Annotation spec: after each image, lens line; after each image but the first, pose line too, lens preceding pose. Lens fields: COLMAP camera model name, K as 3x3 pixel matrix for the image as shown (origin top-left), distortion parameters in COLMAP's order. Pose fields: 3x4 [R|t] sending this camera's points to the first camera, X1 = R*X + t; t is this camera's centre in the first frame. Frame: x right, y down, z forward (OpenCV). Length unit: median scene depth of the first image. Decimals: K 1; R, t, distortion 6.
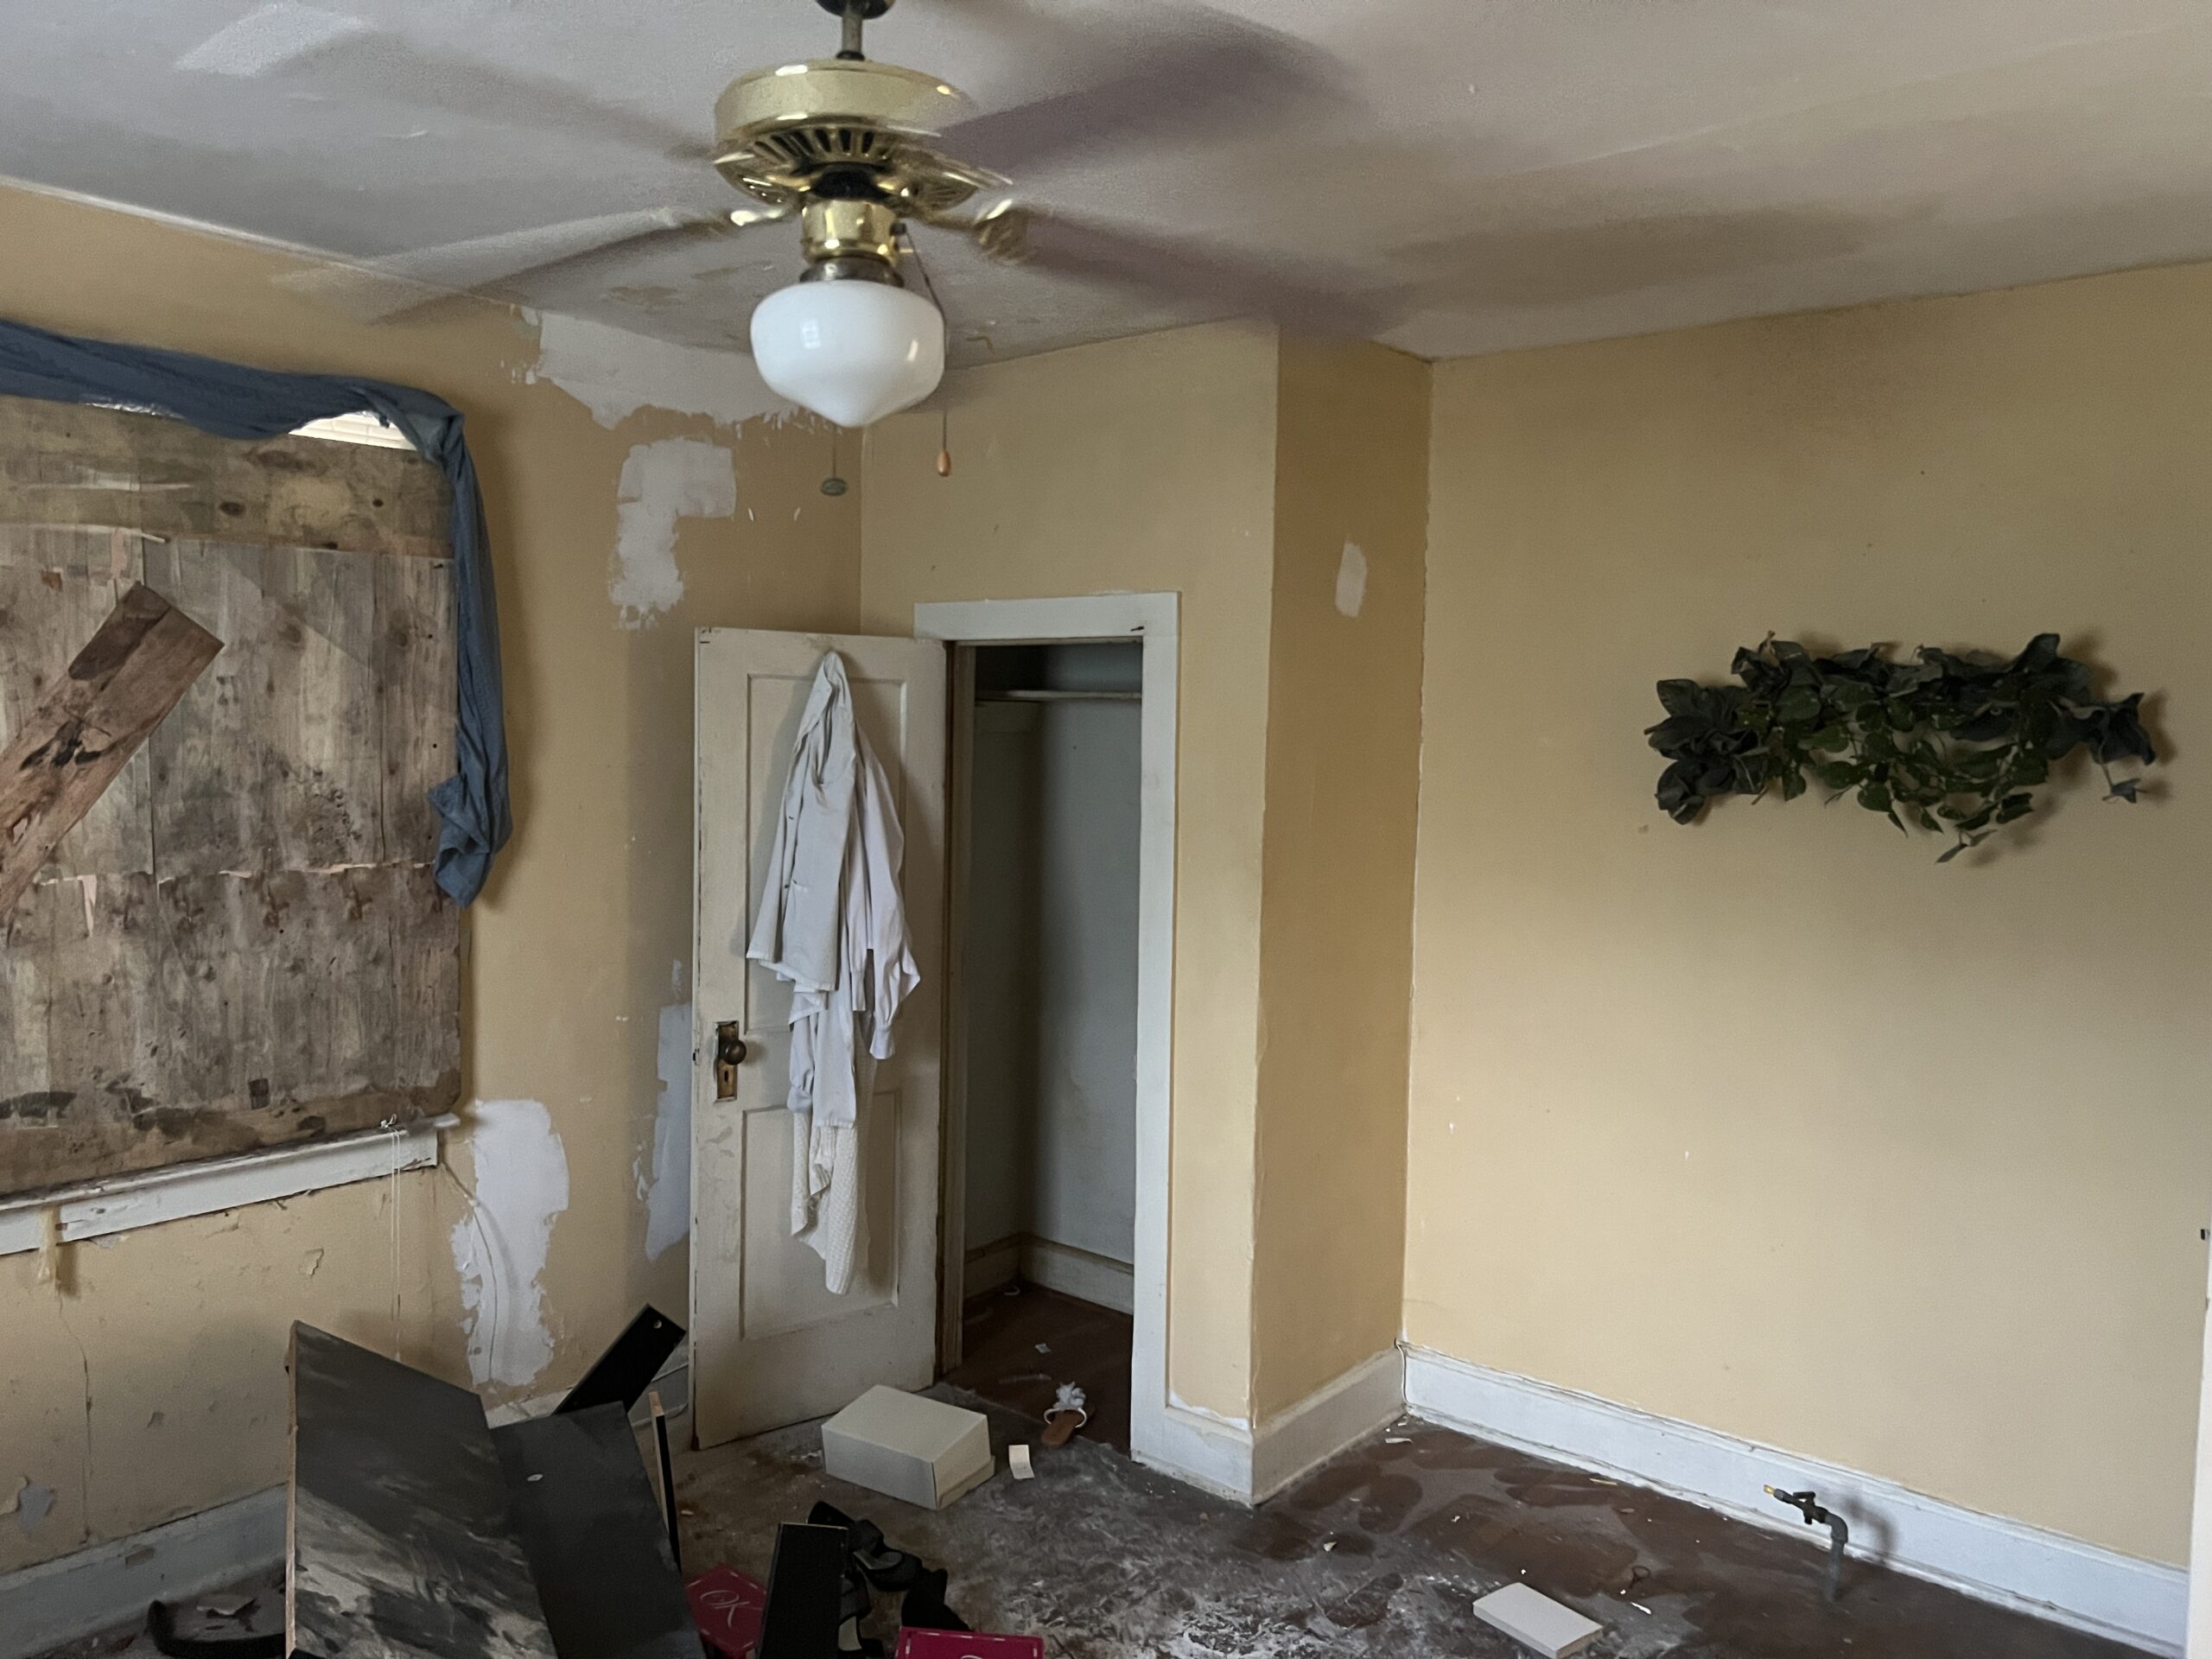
lens RADIAL K [[1696.4, 0, 1112.1], [0, 1696.4, 827.2], [0, 0, 1]] dist [0.078656, -0.061444]
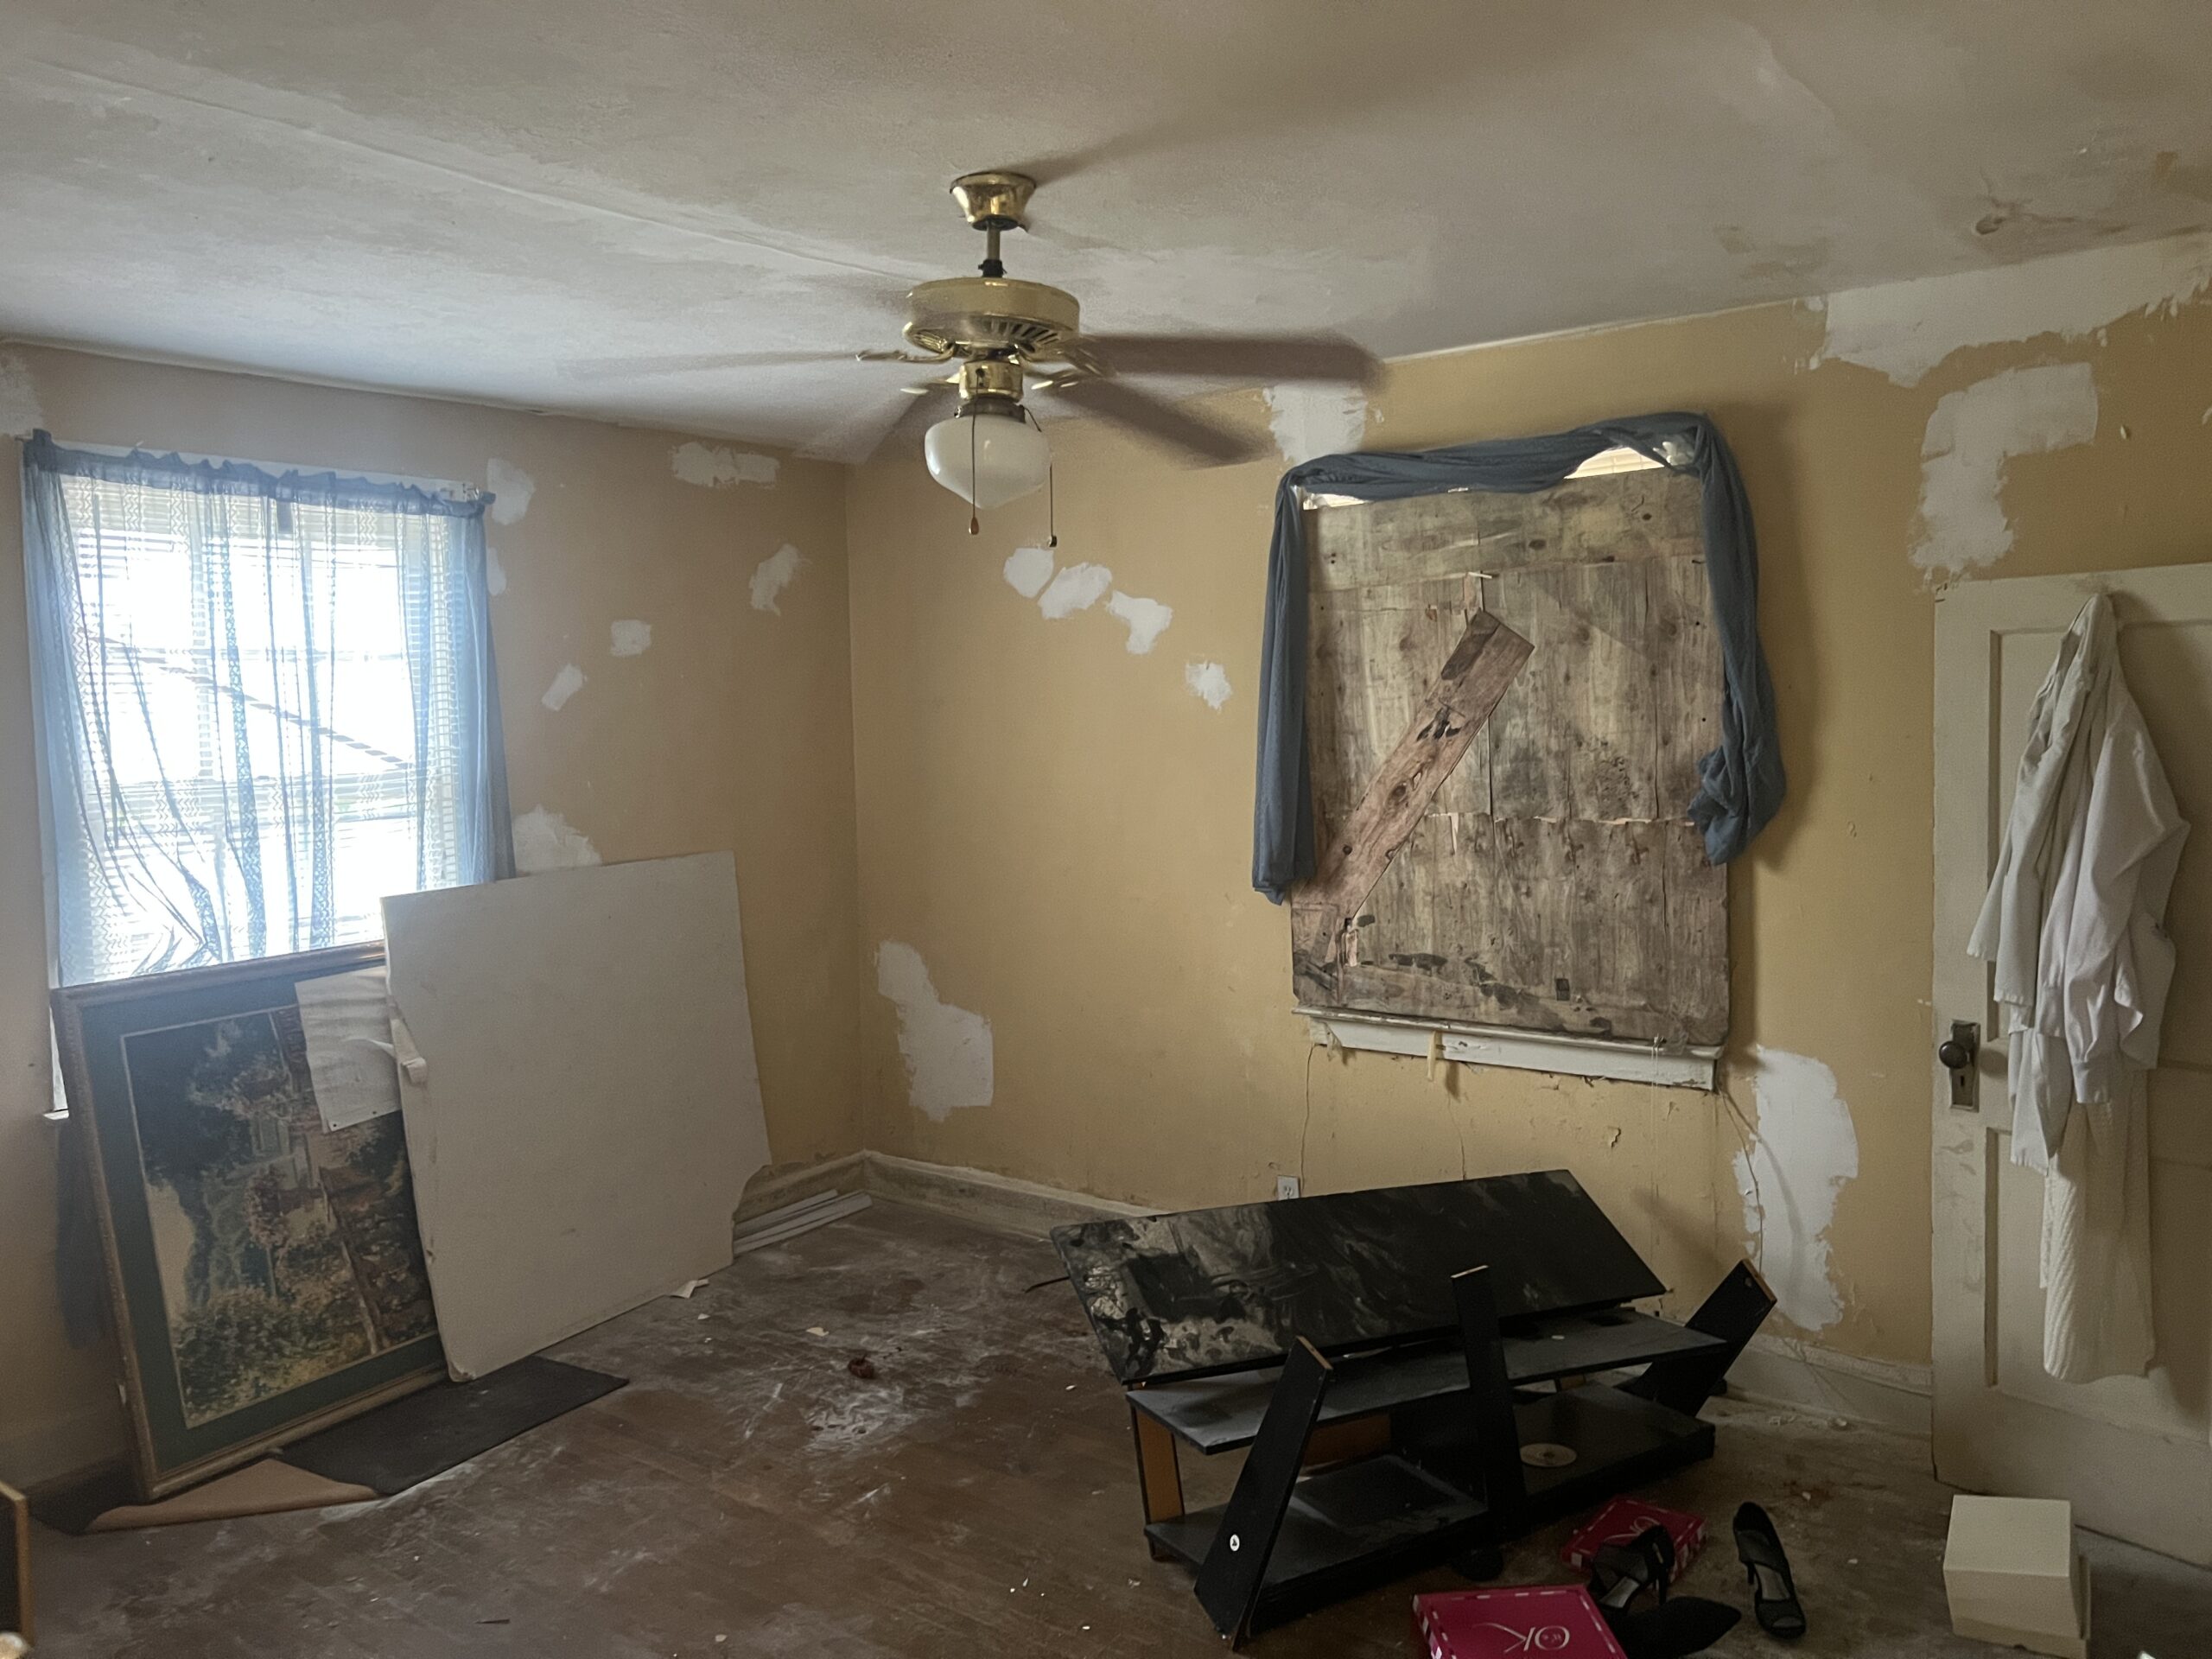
lens RADIAL K [[1696.4, 0, 1112.2], [0, 1696.4, 837.5], [0, 0, 1]] dist [0.078656, -0.061444]
pose [[0.036644, 0.051842, -0.997983, 0.774782], [-0.041794, 0.997859, 0.050301, -0.010871], [0.998454, 0.039866, 0.038732, 0.604522]]
